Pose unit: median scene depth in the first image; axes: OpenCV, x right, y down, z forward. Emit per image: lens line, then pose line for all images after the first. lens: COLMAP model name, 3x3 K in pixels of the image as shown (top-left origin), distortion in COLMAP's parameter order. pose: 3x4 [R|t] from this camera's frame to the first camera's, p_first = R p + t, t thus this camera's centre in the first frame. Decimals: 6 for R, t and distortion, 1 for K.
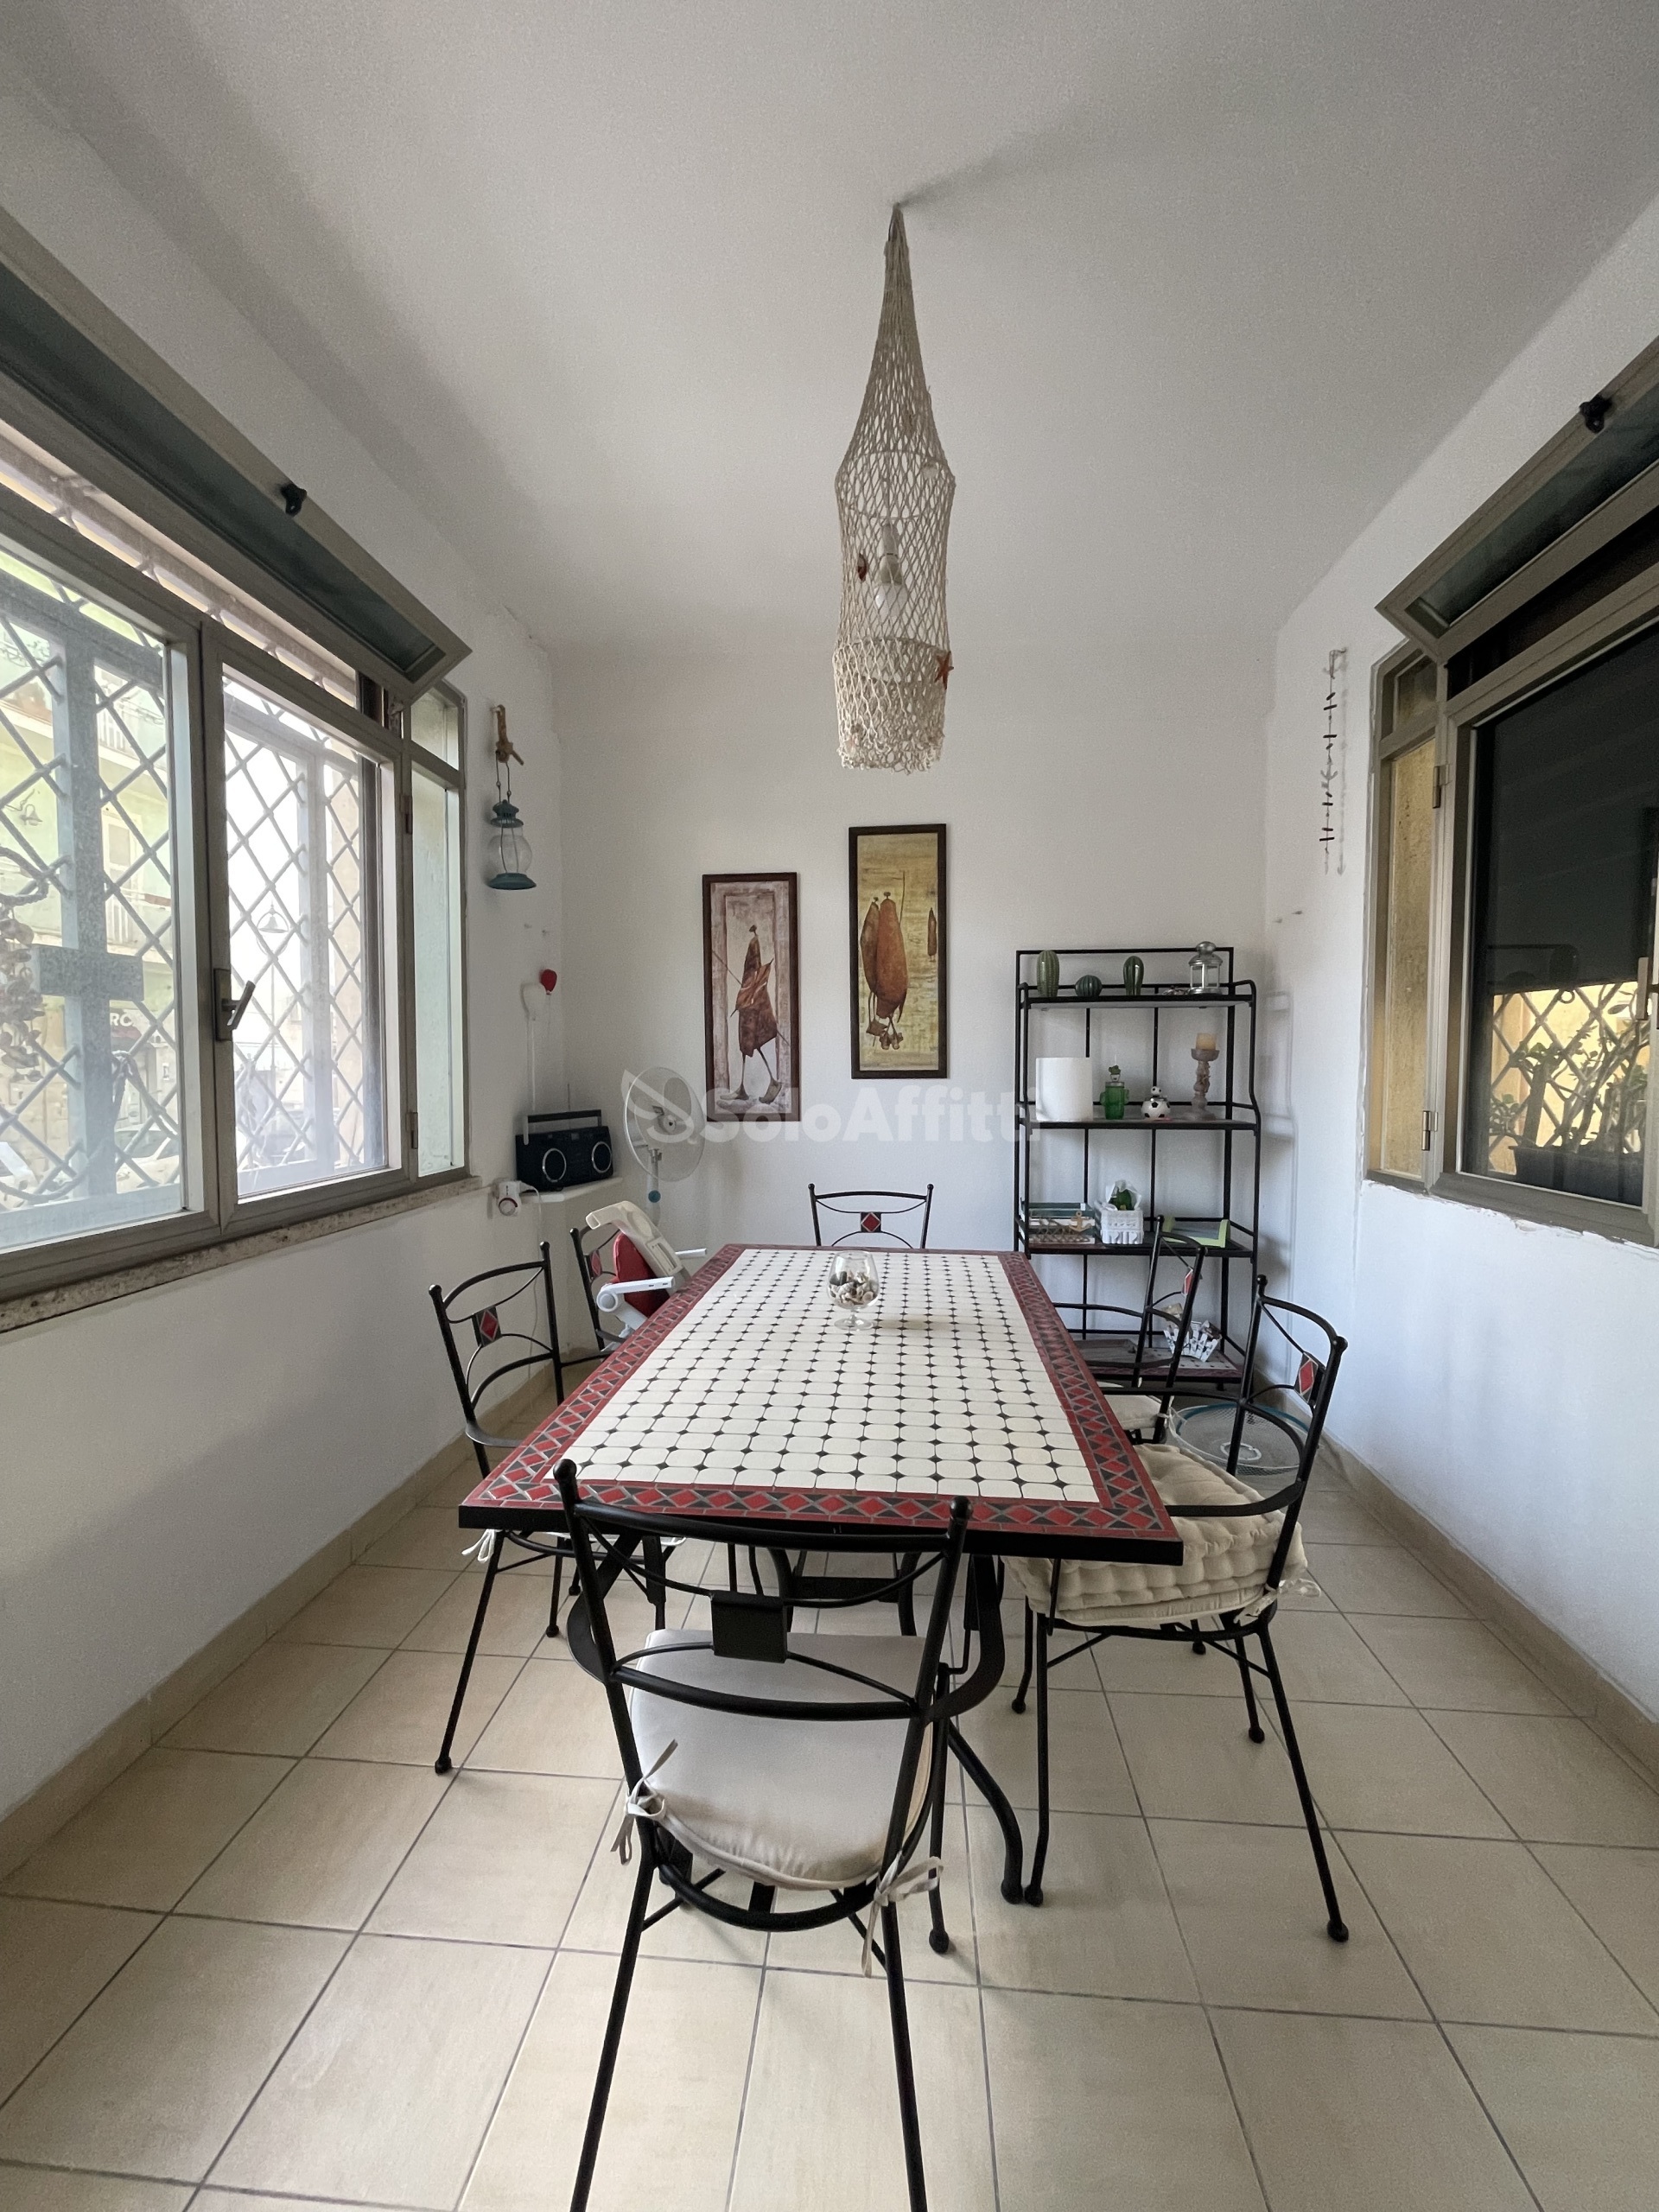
lens RADIAL K [[886.3, 0, 825.5], [0, 886.3, 1104.8], [0, 0, 1]] dist [0.000149, -0.001047]
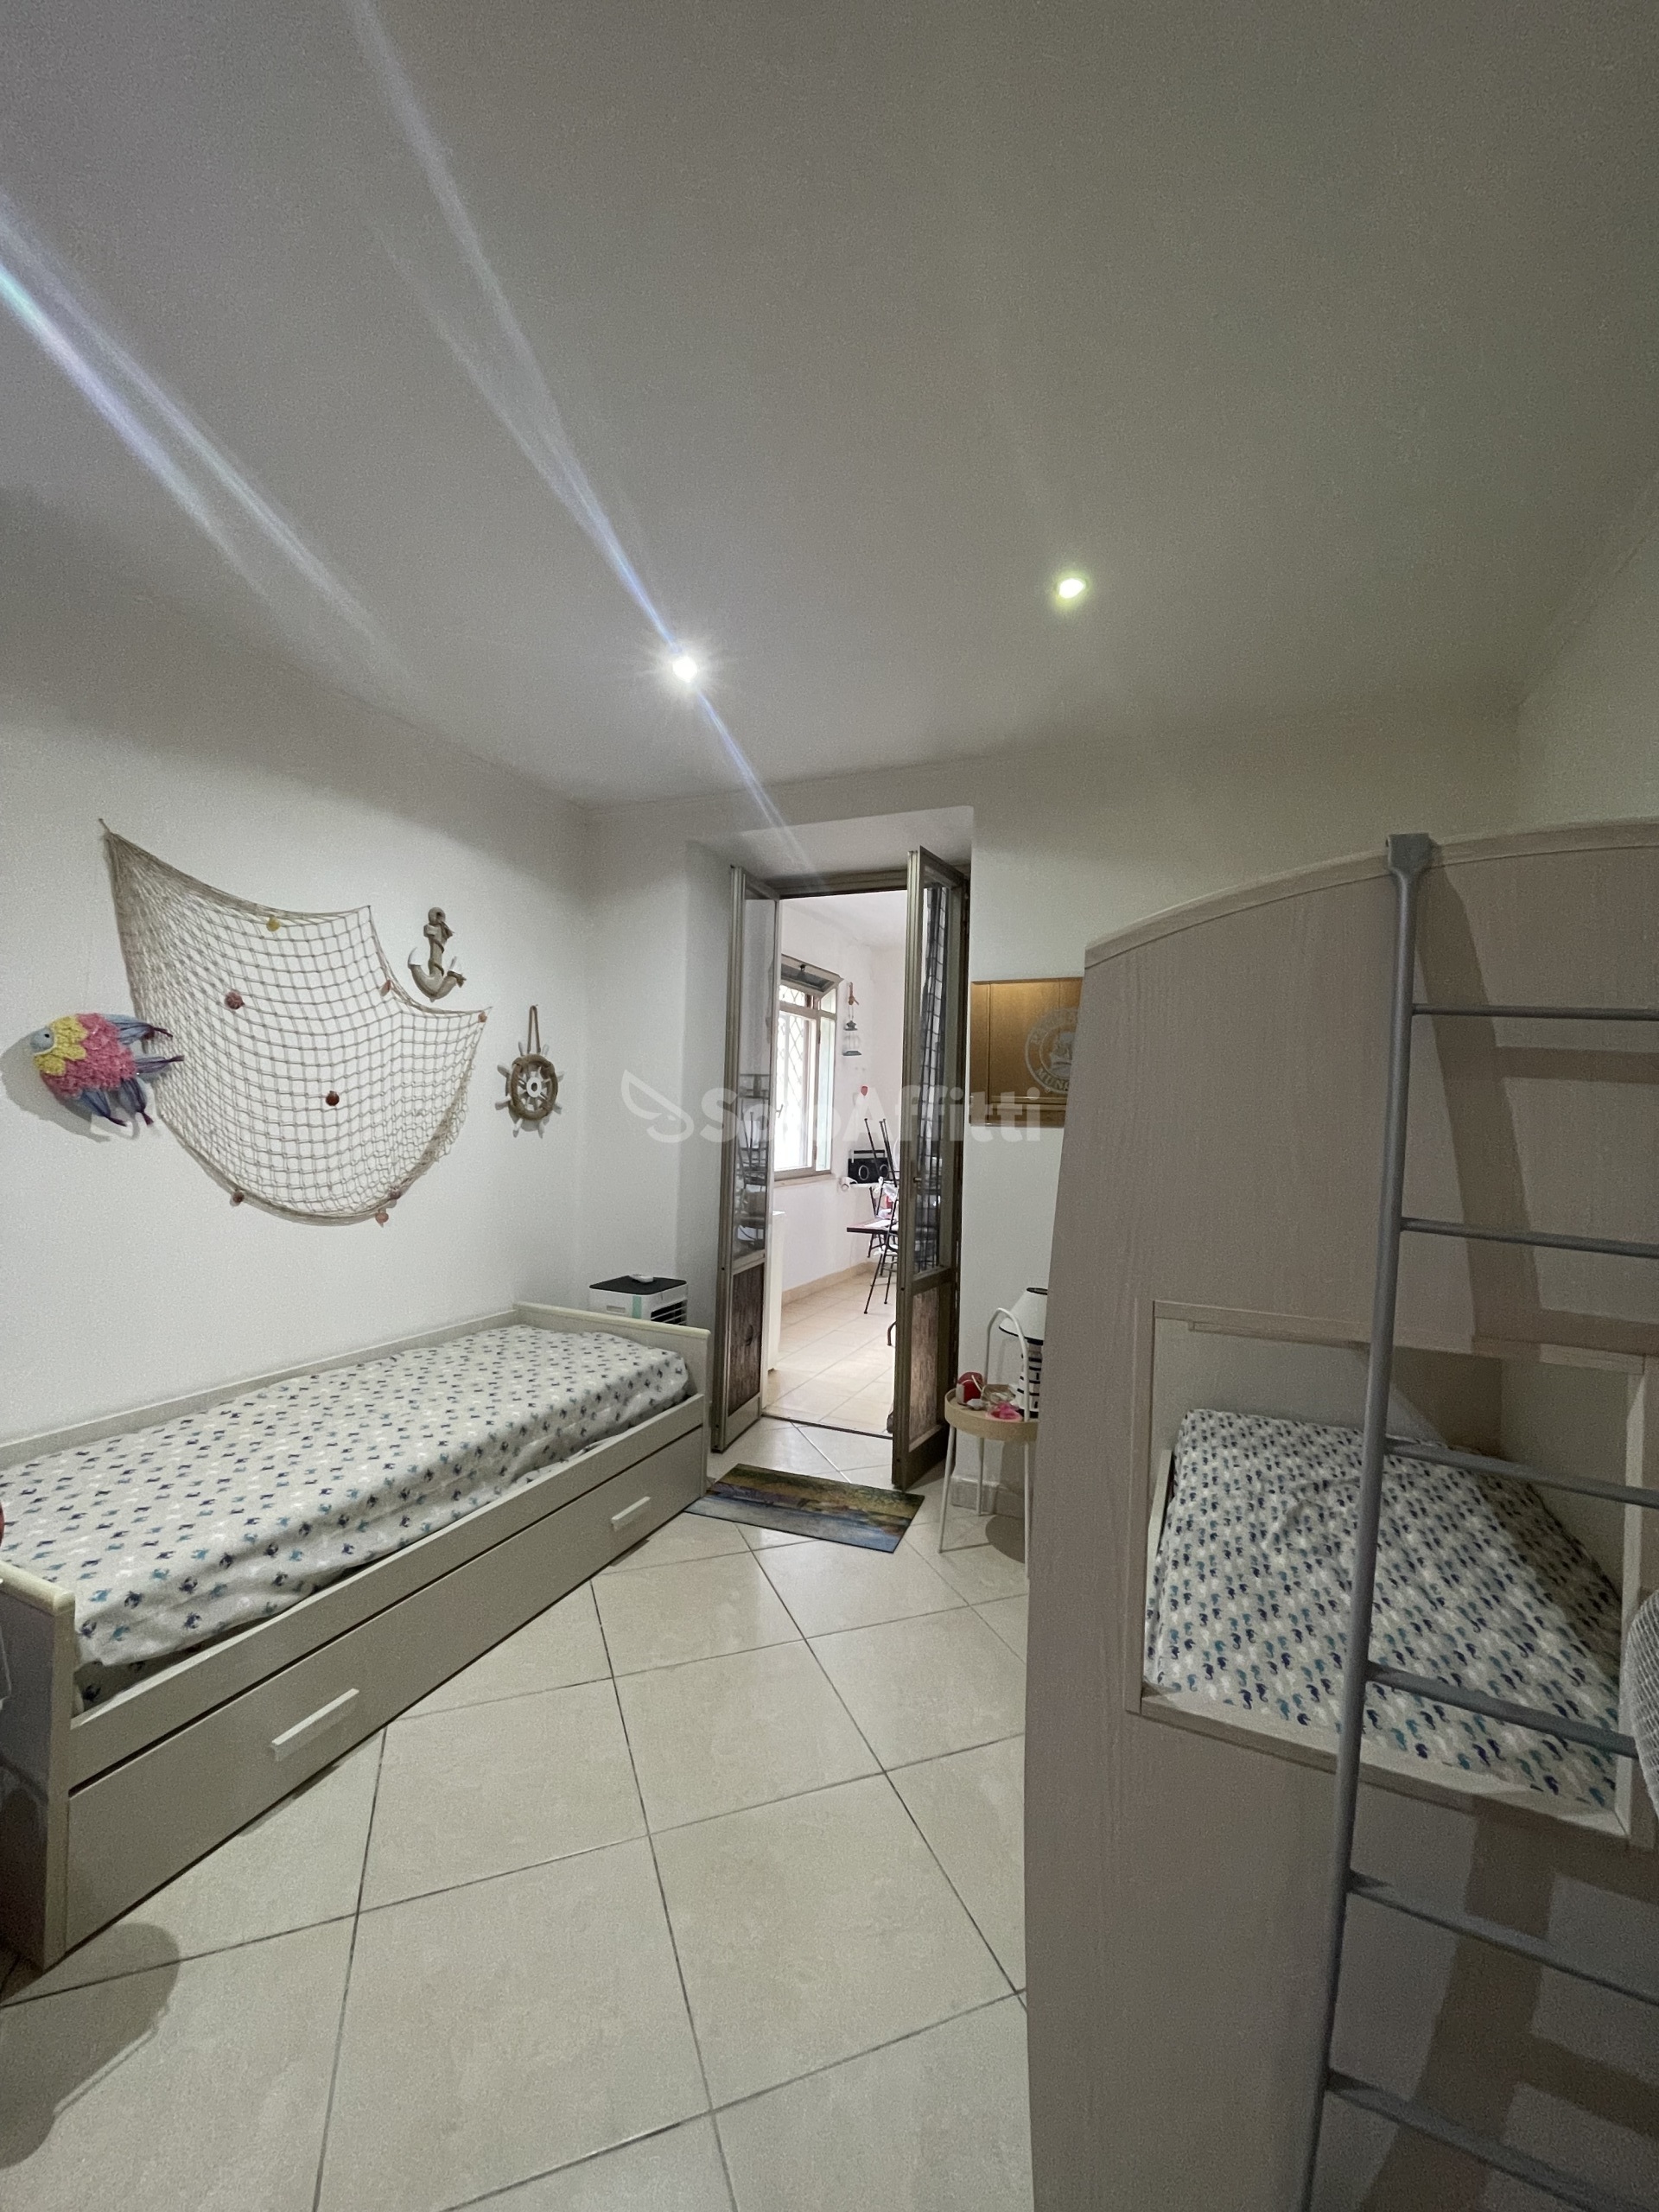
lens RADIAL K [[886.3, 0, 819.3], [0, 886.3, 1112.6], [0, 0, 1]] dist [0.000149, -0.001047]
pose [[0.942157, 0.031099, -0.333725, 0.375366], [-0.045177, 0.998383, -0.034504, -0.002866], [0.332112, 0.047585, 0.942039, -1.309681]]
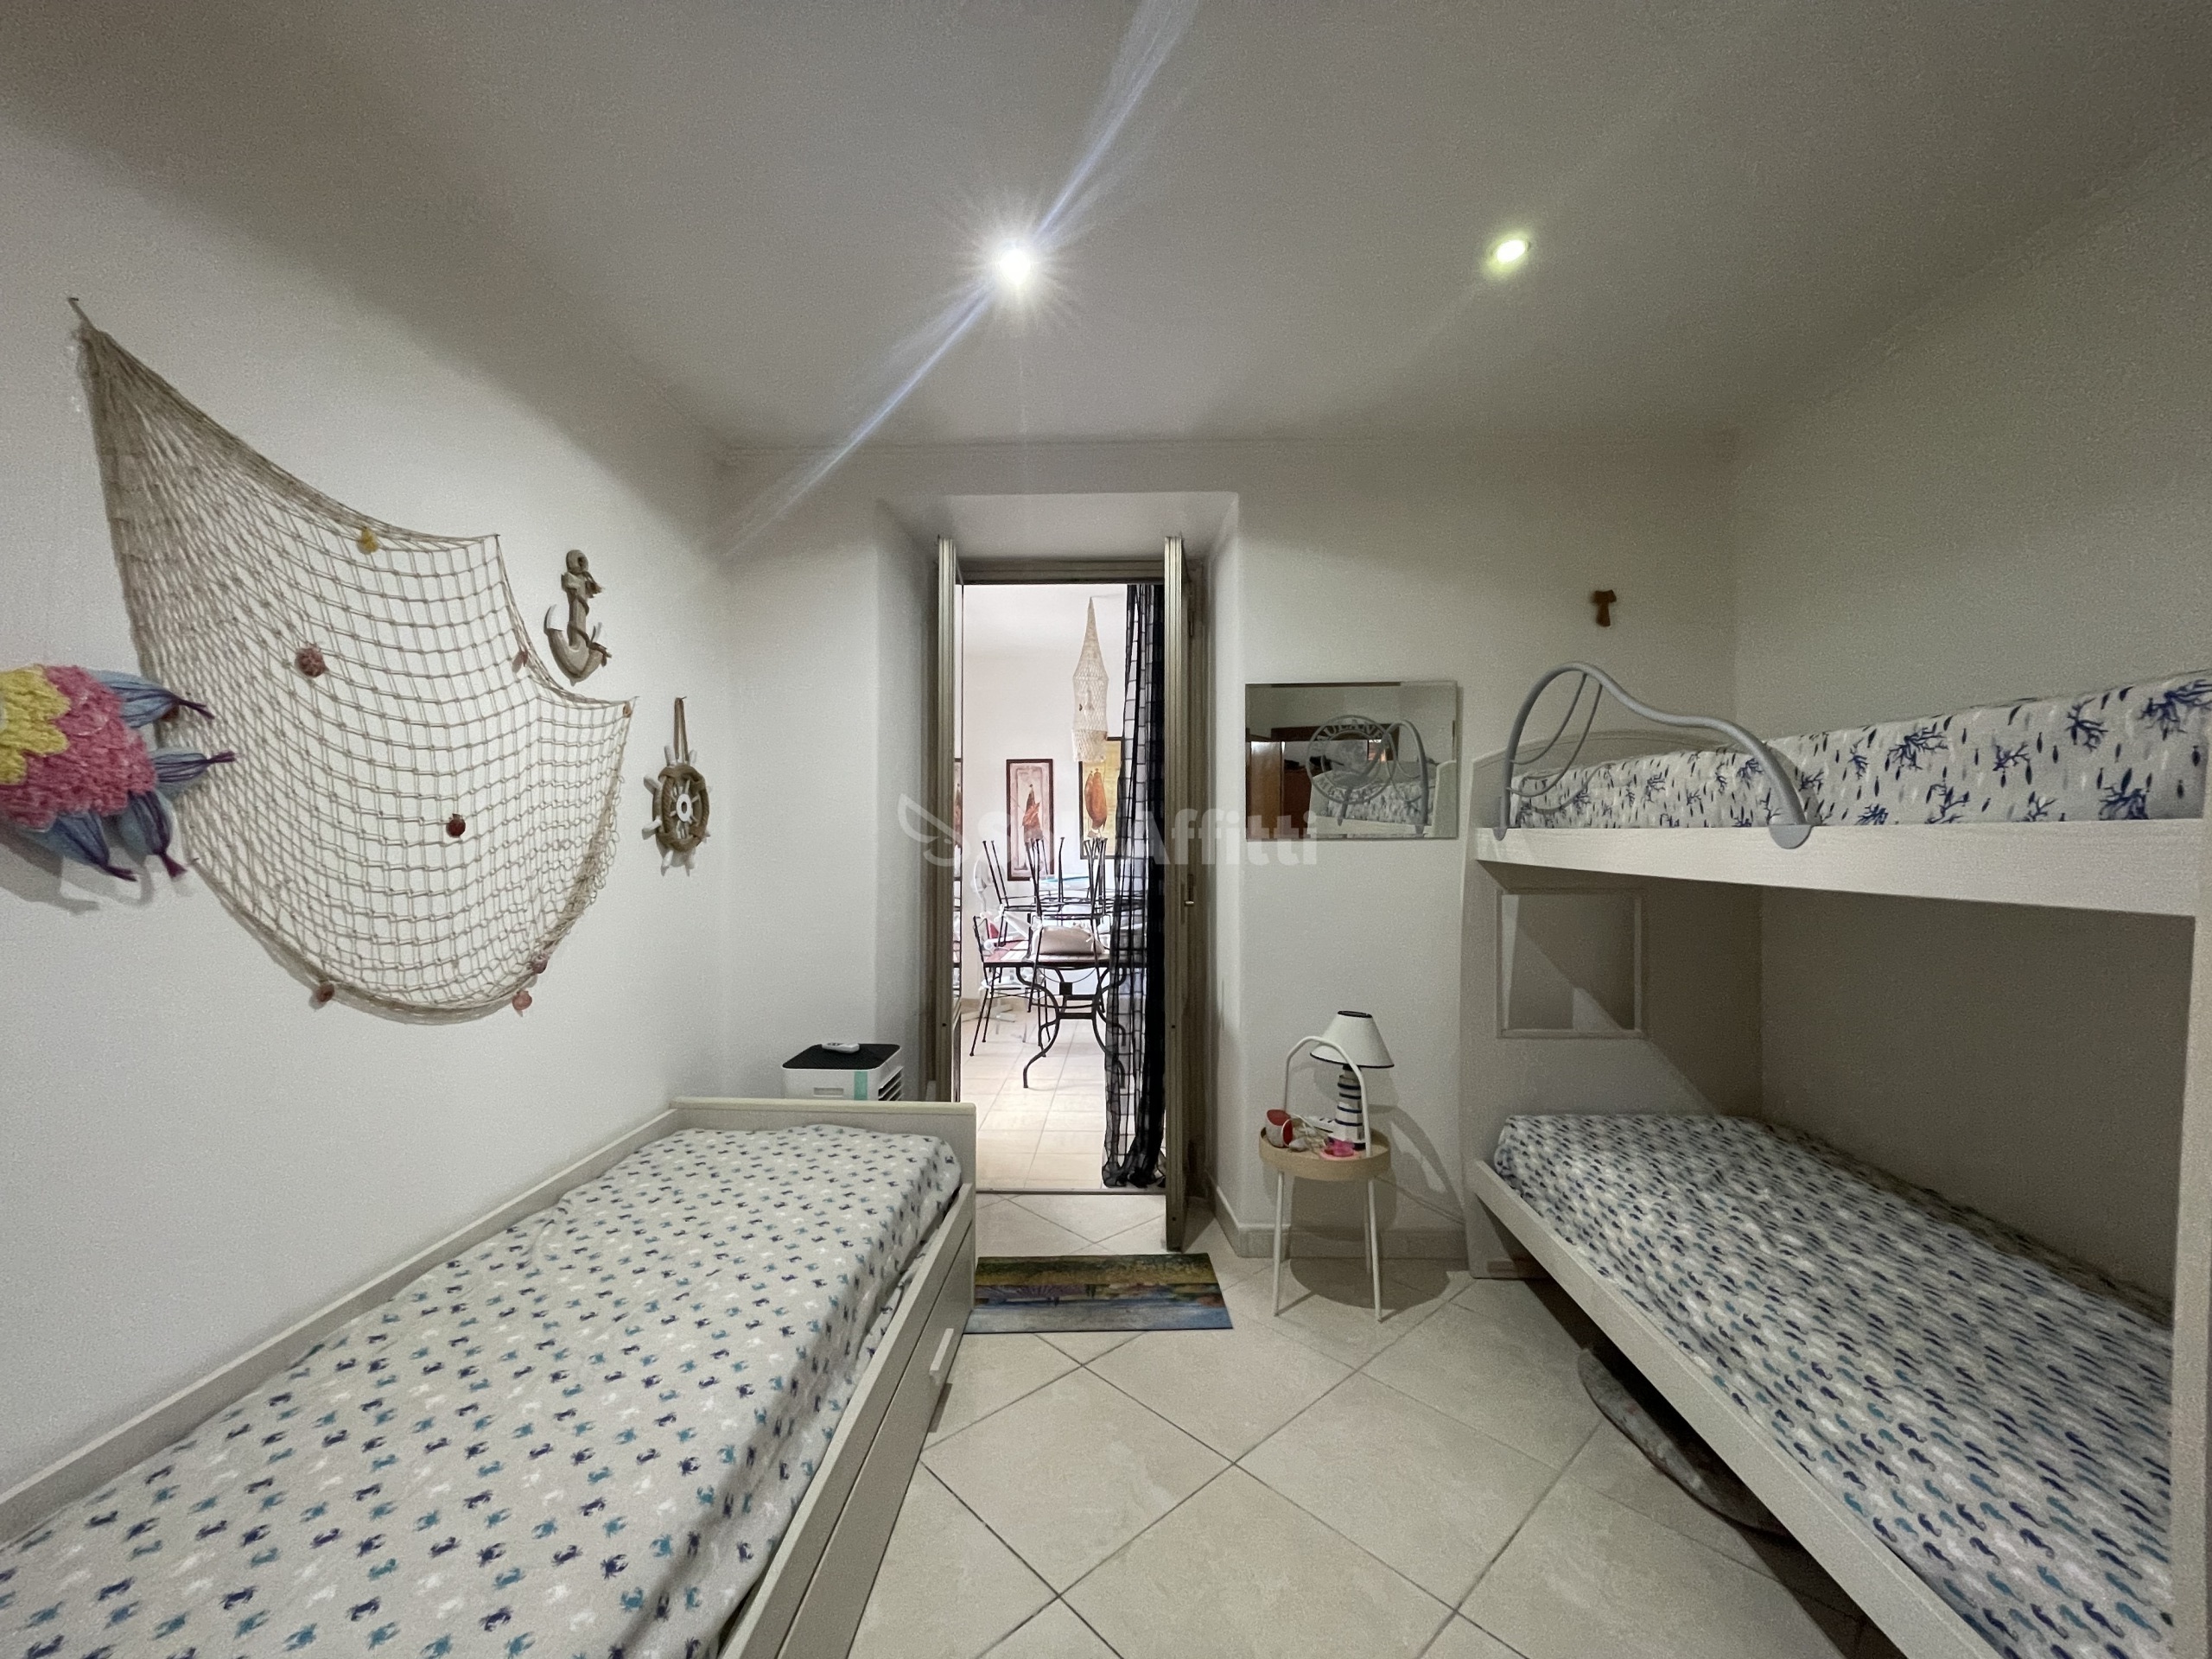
lens RADIAL K [[886.3, 0, 1096.8], [0, 886.3, 833.0], [0, 0, 1]] dist [0.000149, -0.001047]
pose [[0.999204, 0.004957, 0.039583, -0.012978], [-0.003108, 0.998908, -0.046627, 0.005165], [-0.039771, 0.046467, 0.998128, -1.216931]]
